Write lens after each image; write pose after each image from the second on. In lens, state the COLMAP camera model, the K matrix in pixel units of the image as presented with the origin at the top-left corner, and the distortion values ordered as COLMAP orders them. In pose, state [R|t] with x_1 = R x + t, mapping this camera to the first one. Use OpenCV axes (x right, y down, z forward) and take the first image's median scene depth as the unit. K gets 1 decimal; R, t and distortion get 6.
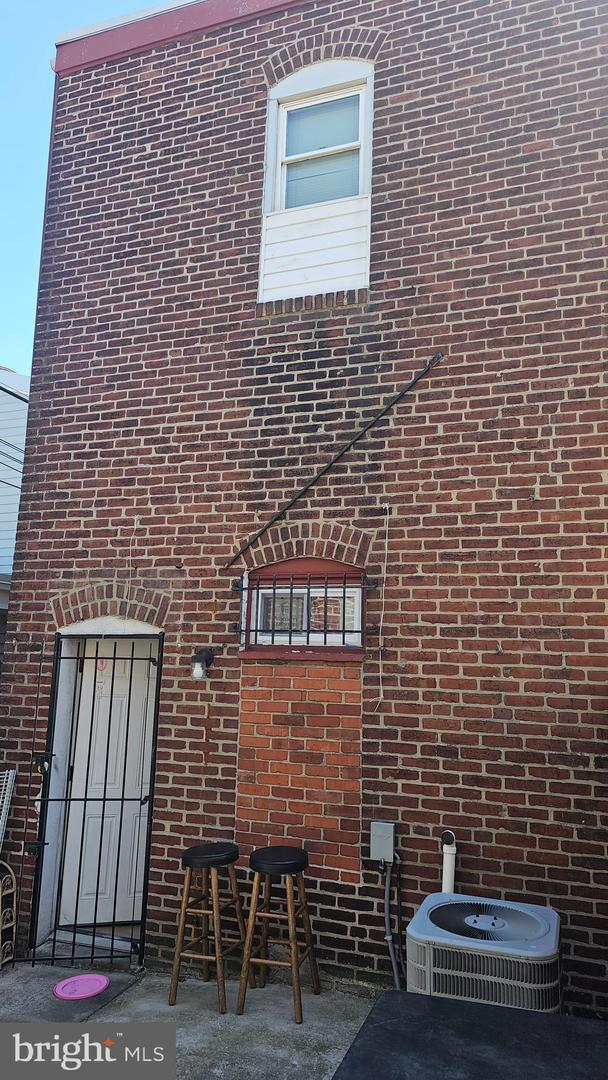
lens RADIAL K [[748.8, 0, 304.0], [0, 748.8, 540.0], [0, 0, 1]] dist [0.091412, -0.103937]
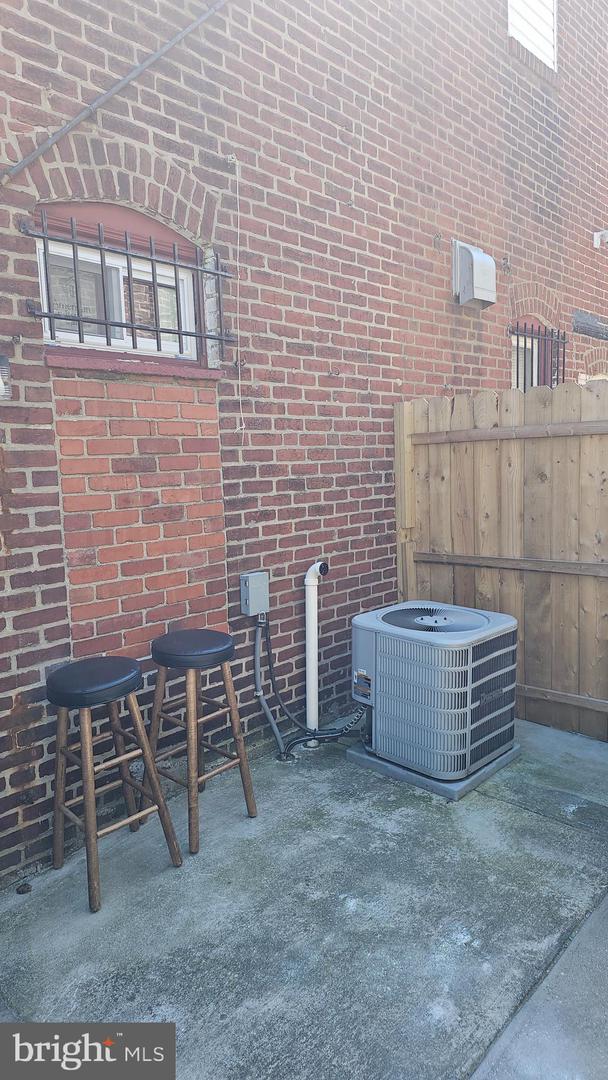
lens RADIAL K [[748.8, 0, 304.0], [0, 748.8, 540.0], [0, 0, 1]] dist [0.091412, -0.103937]
pose [[0.354480, -0.146829, 0.923464, -0.605617], [-0.134849, 0.969243, 0.205871, 0.151608], [-0.925289, -0.197506, 0.323778, 0.654702]]
